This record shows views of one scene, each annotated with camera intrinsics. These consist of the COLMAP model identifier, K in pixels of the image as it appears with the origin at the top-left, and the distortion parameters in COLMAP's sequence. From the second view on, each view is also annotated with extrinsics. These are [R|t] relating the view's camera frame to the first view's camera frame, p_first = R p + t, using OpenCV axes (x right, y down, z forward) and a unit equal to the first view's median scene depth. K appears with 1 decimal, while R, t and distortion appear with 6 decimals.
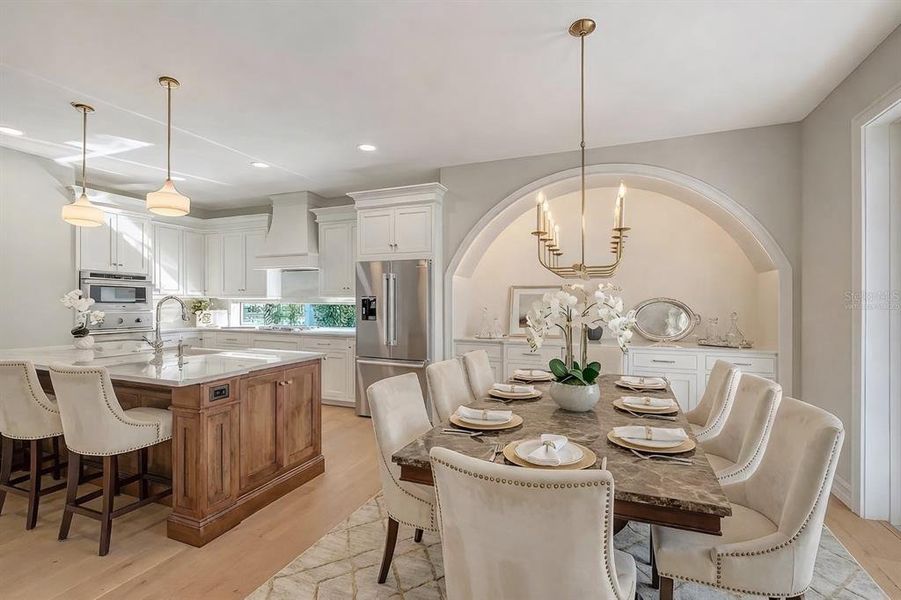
lens RADIAL K [[406.2, 0, 451.3], [0, 406.2, 302.3], [0, 0, 1]] dist [-0.000384, -0.001225]
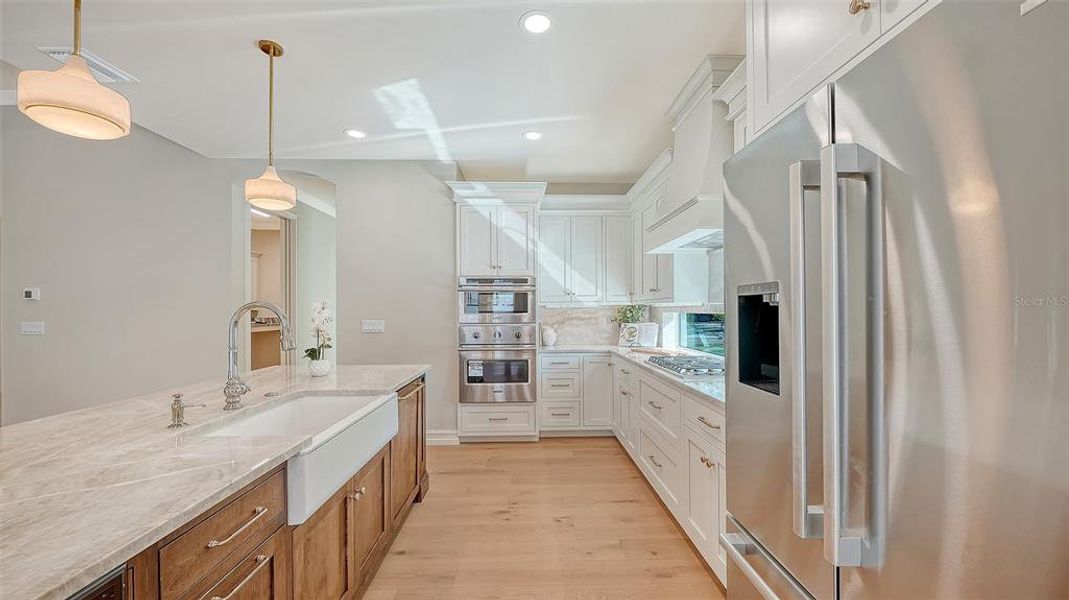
lens RADIAL K [[400.8, 0, 530.9], [0, 400.8, 307.8], [0, 0, 1]] dist [-0.003383, -0.000735]
pose [[0.377278, -0.014667, -0.925984, -0.046066], [0.008825, 0.999886, -0.012242, 0.001562], [0.926058, -0.003553, 0.377365, 0.733030]]
